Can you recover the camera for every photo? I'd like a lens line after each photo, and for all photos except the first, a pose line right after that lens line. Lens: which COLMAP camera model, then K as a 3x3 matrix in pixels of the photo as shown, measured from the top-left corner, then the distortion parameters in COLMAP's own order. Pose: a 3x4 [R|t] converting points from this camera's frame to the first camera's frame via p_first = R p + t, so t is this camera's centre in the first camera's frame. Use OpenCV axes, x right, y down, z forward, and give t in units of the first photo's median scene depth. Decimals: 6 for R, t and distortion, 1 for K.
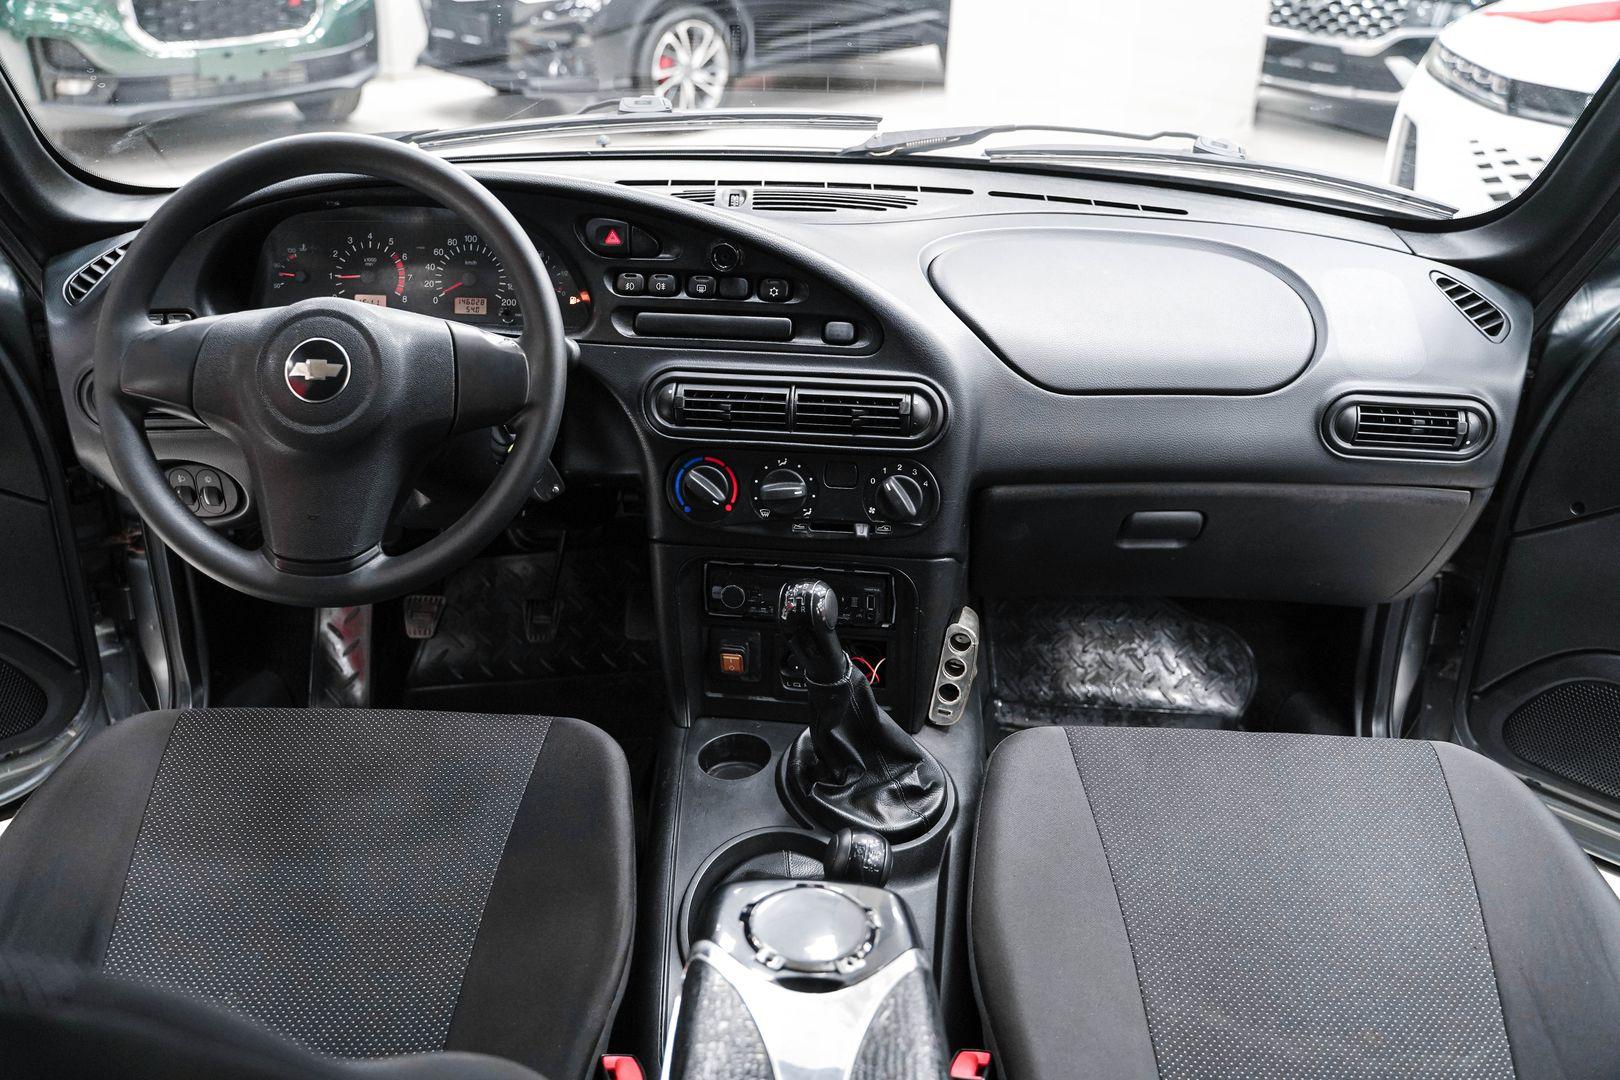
lens RADIAL K [[1306.2, 0, 794.4], [0, 1306.2, 533.3], [0, 0, 1]] dist [-0.101471, 0.066955]
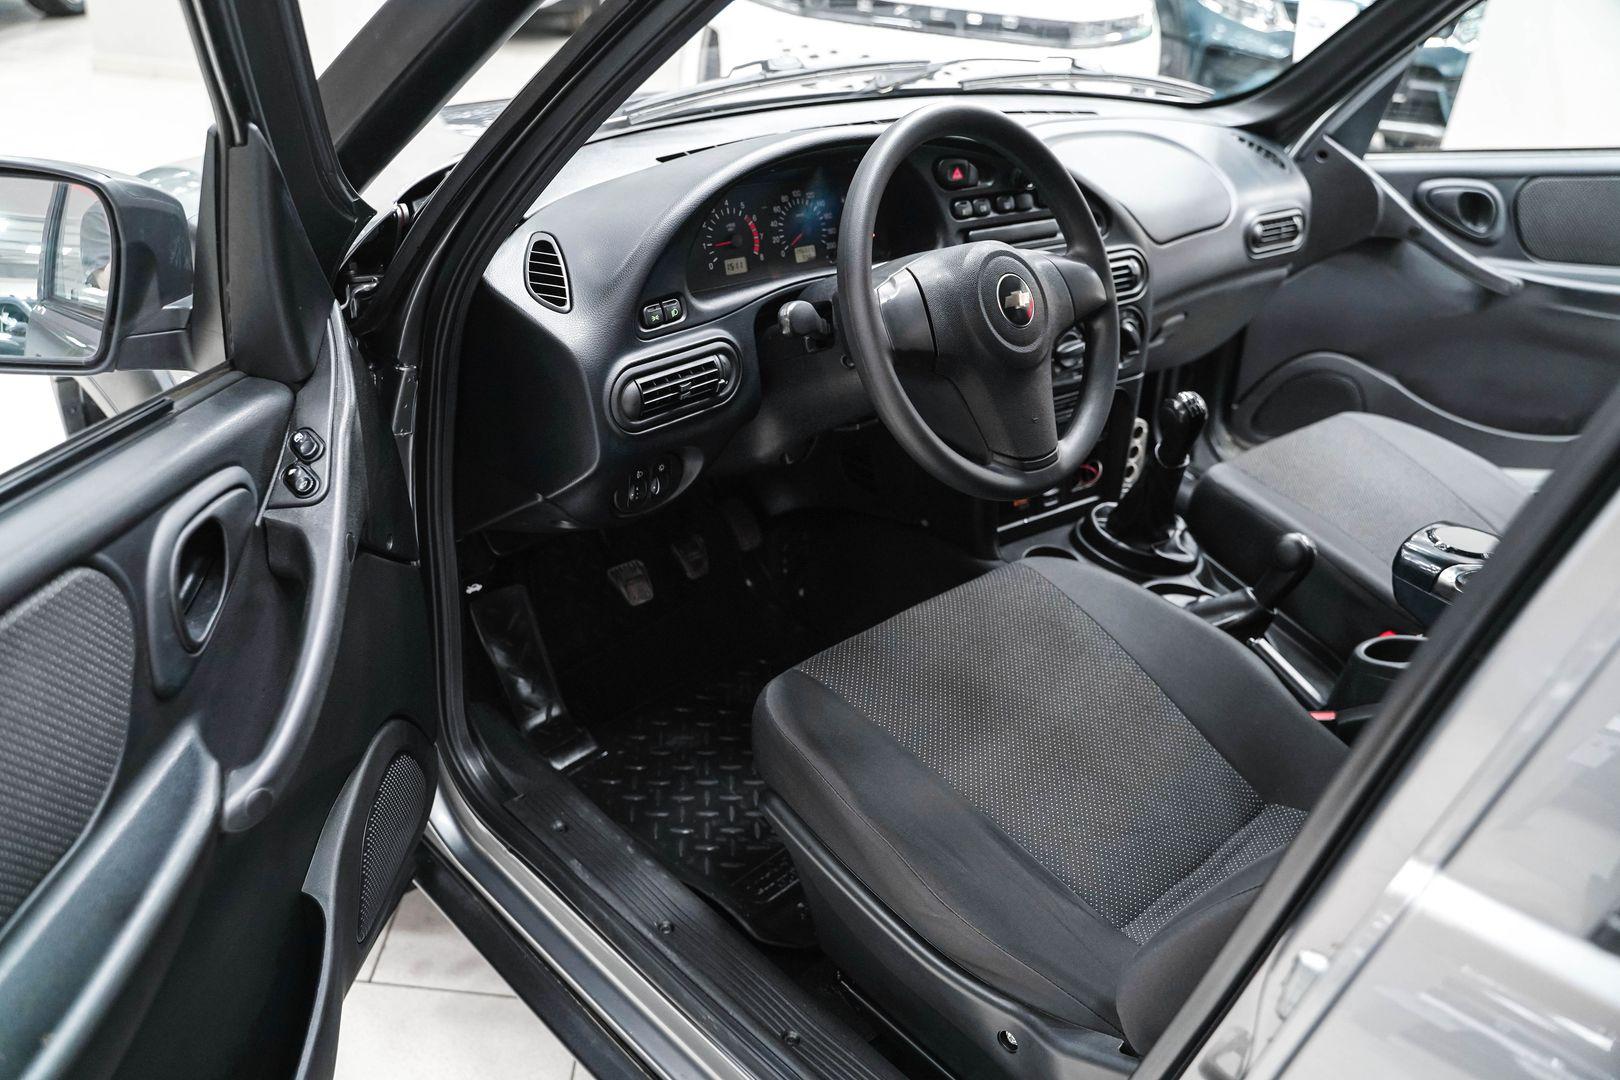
lens RADIAL K [[1306.2, 0, 796.5], [0, 1306.2, 536.4], [0, 0, 1]] dist [-0.101471, 0.066955]
pose [[0.722403, -0.299105, 0.623434, -1.077218], [0.259336, 0.952988, 0.156710, -0.128229], [-0.640998, 0.048471, 0.766010, 0.172154]]
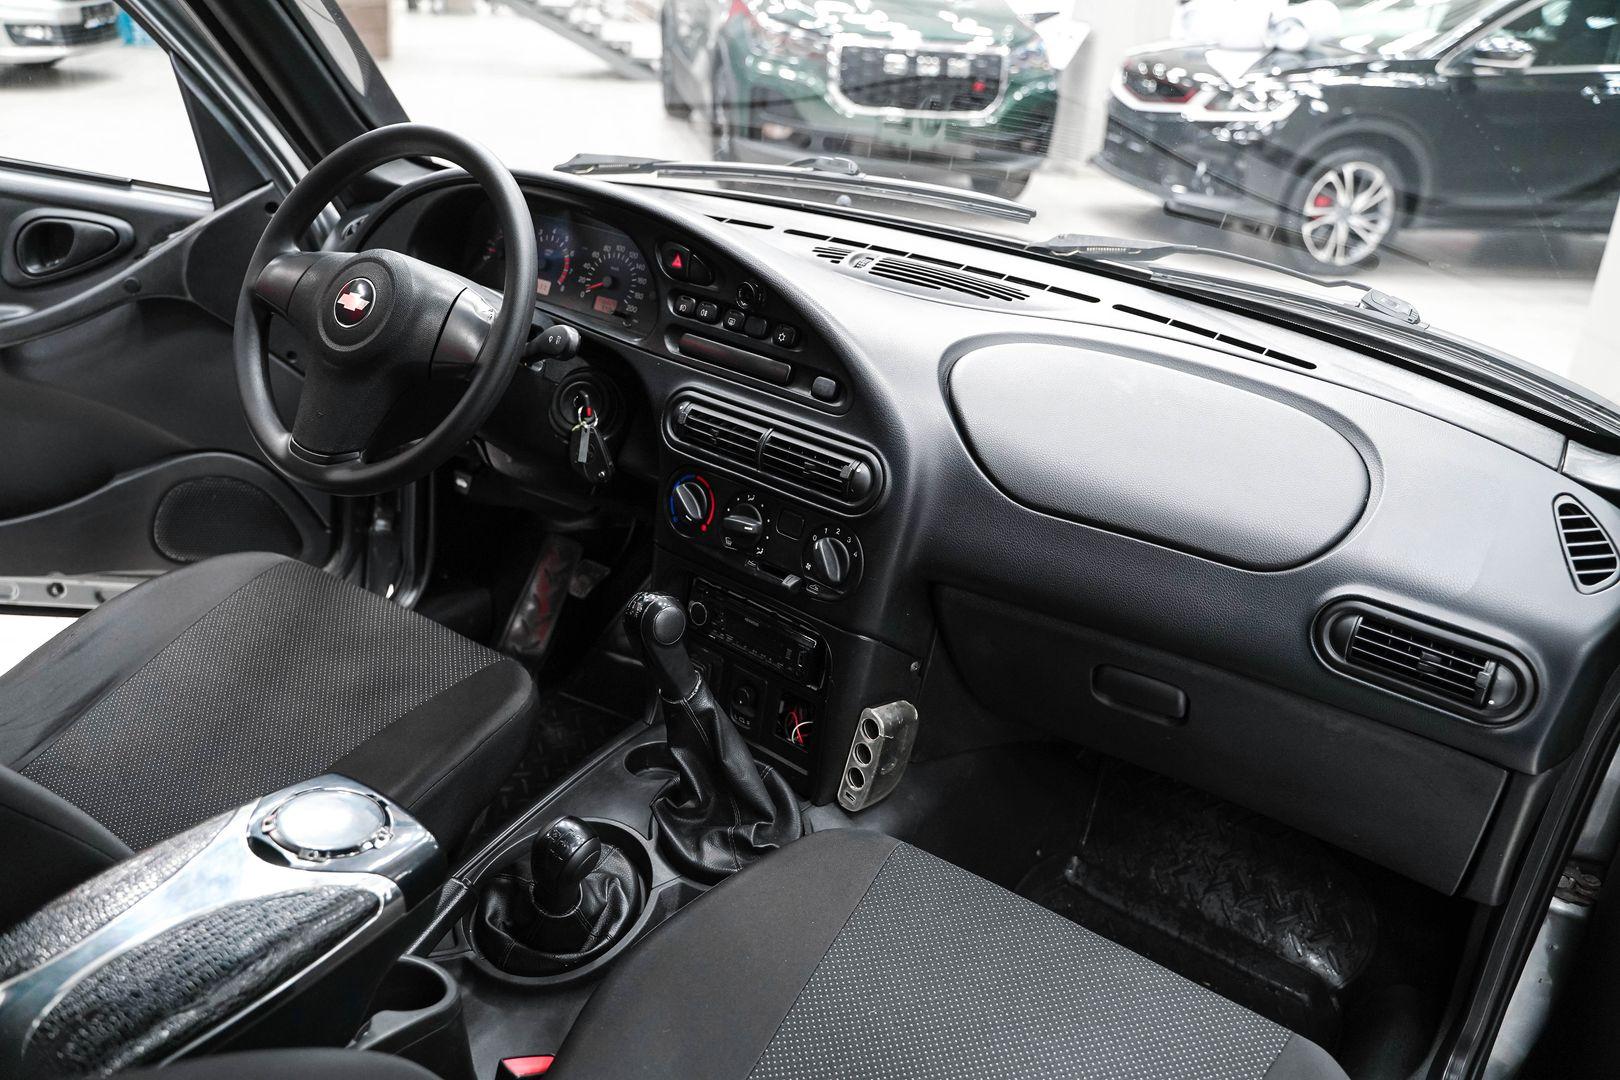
lens RADIAL K [[1306.2, 0, 798.8], [0, 1306.2, 534.3], [0, 0, 1]] dist [-0.101471, 0.066955]
pose [[0.837298, 0.271322, -0.474674, 0.515970], [-0.308753, 0.951142, -0.000953, -0.037080], [0.451224, 0.147355, 0.880161, 0.105102]]
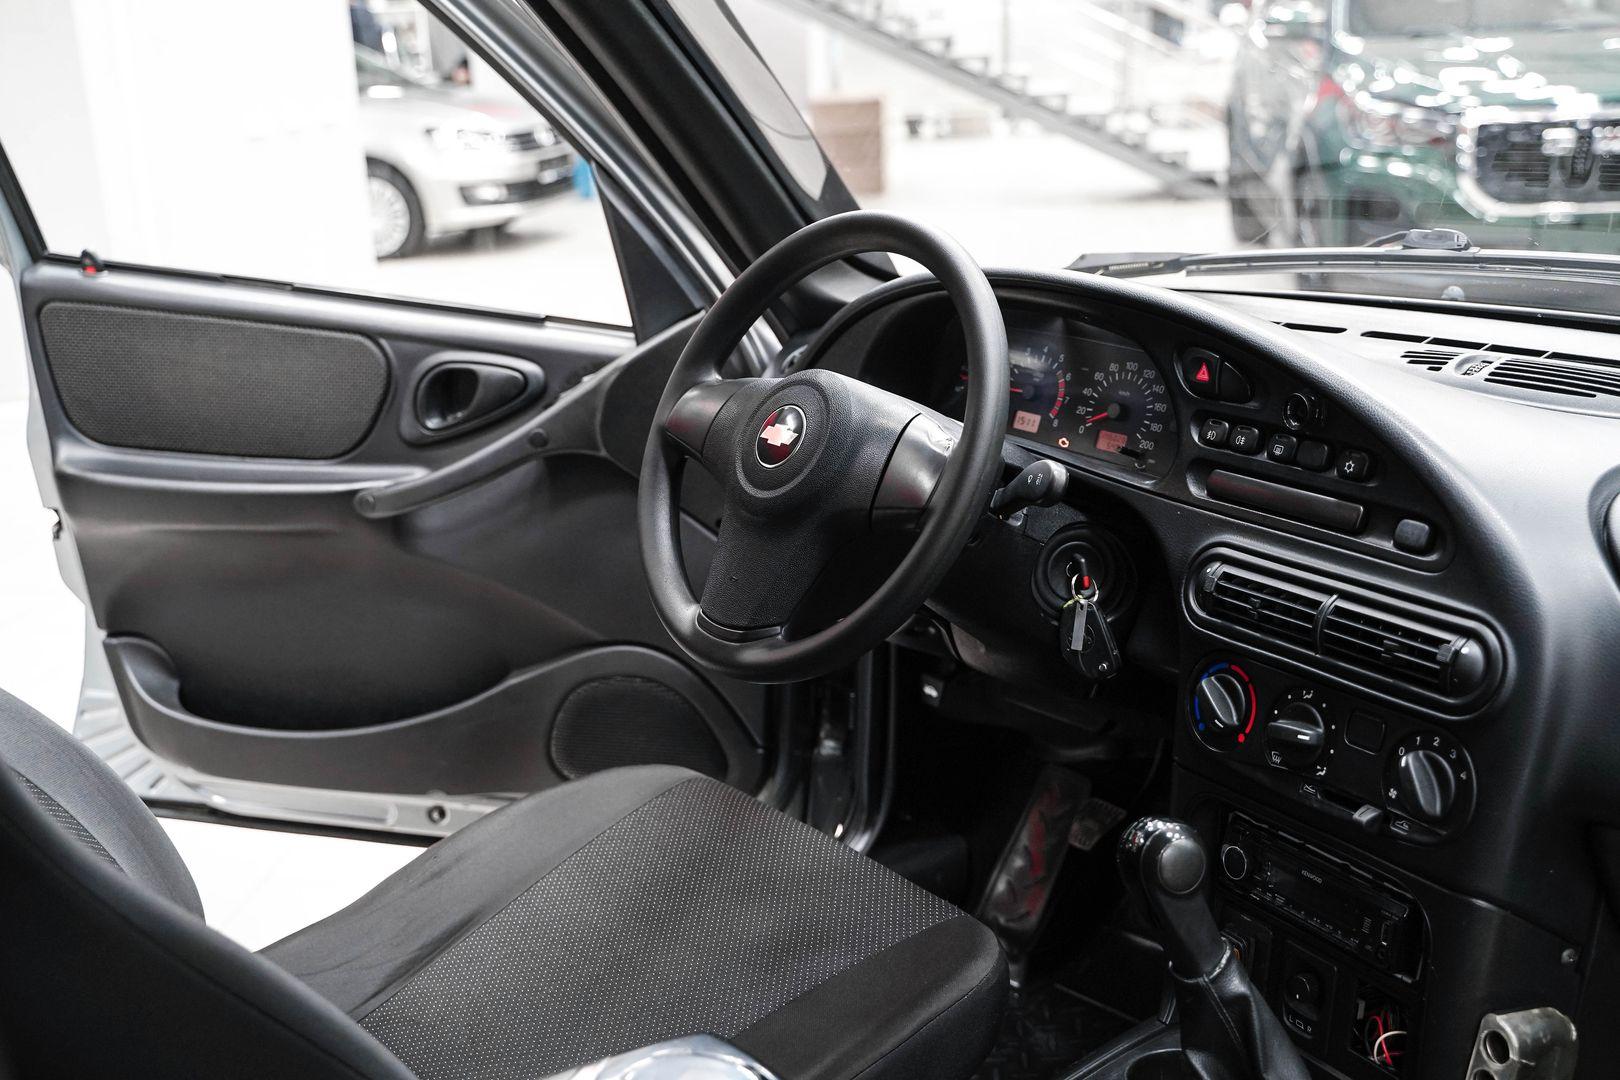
lens RADIAL K [[1737.4, 0, 819.2], [0, 1737.4, 523.4], [0, 0, 1]] dist [-0.014794, 0.000000]
pose [[0.621717, 0.176832, -0.763019, 0.535561], [-0.324346, 0.944853, -0.045309, -0.012250], [0.712929, 0.275652, 0.644786, 0.151851]]
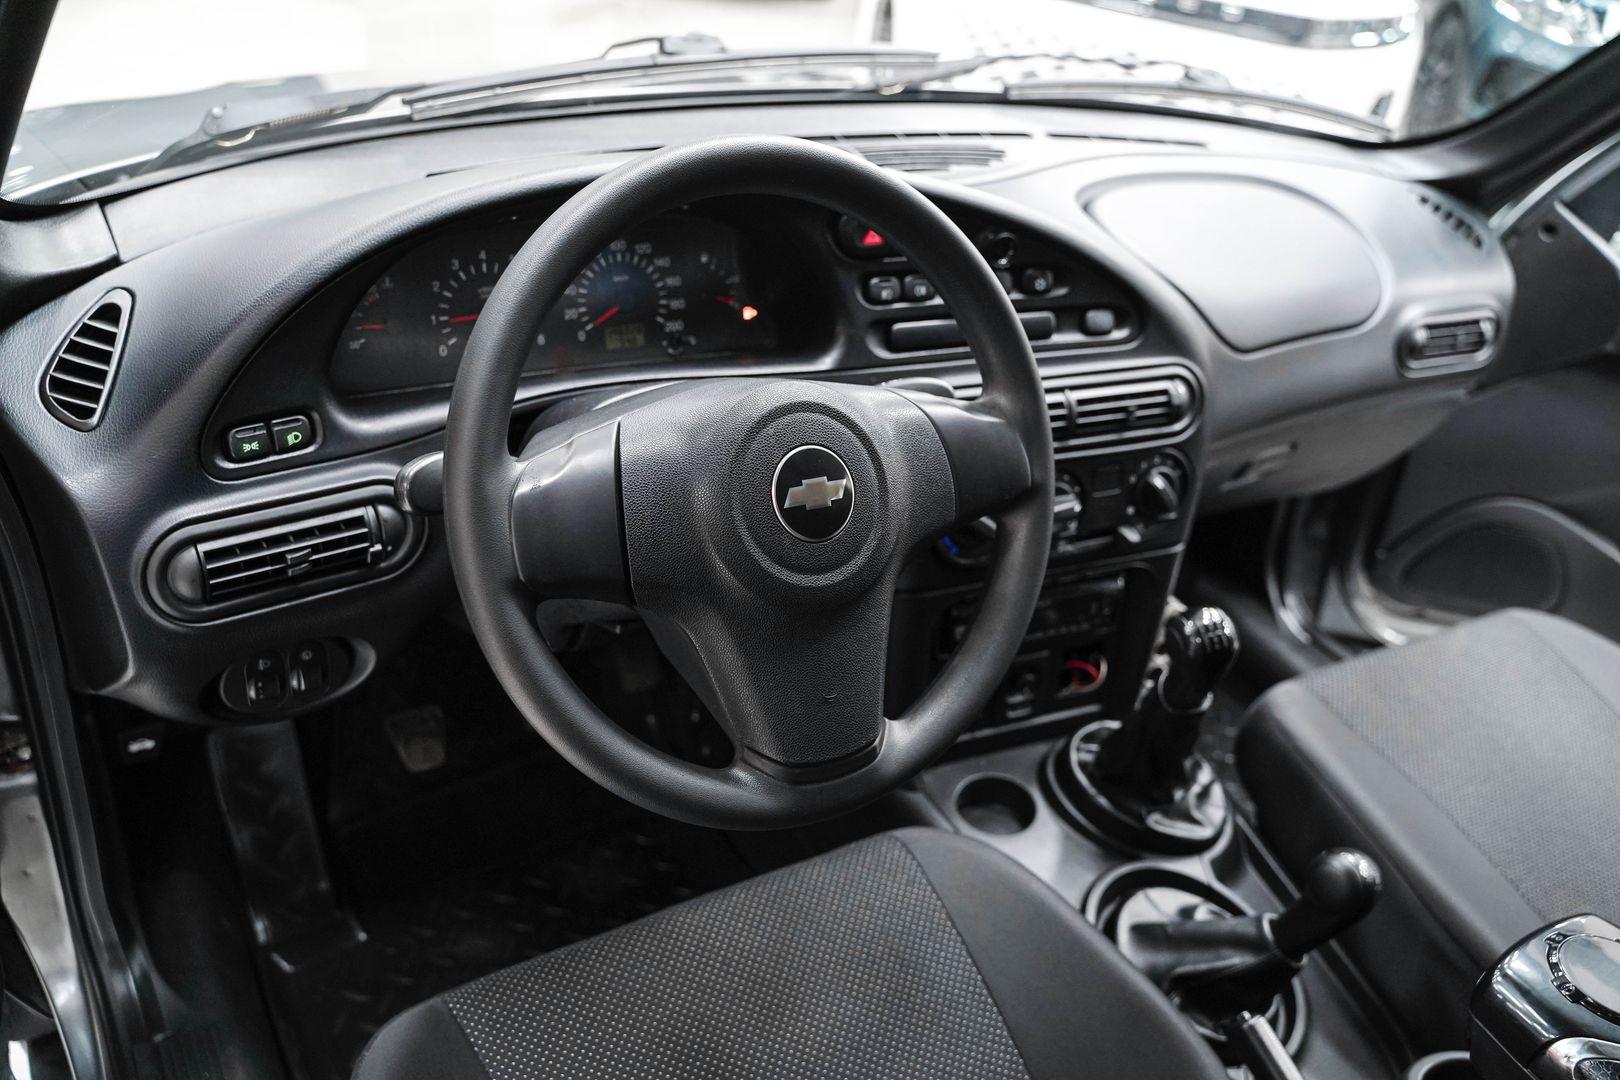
lens RADIAL K [[1306.2, 0, 801.3], [0, 1306.2, 541.2], [0, 0, 1]] dist [-0.101471, 0.066955]
pose [[0.847873, -0.208347, 0.487547, -0.579056], [0.153211, 0.976605, 0.150897, -0.167070], [-0.507580, -0.053244, 0.859958, 0.324720]]
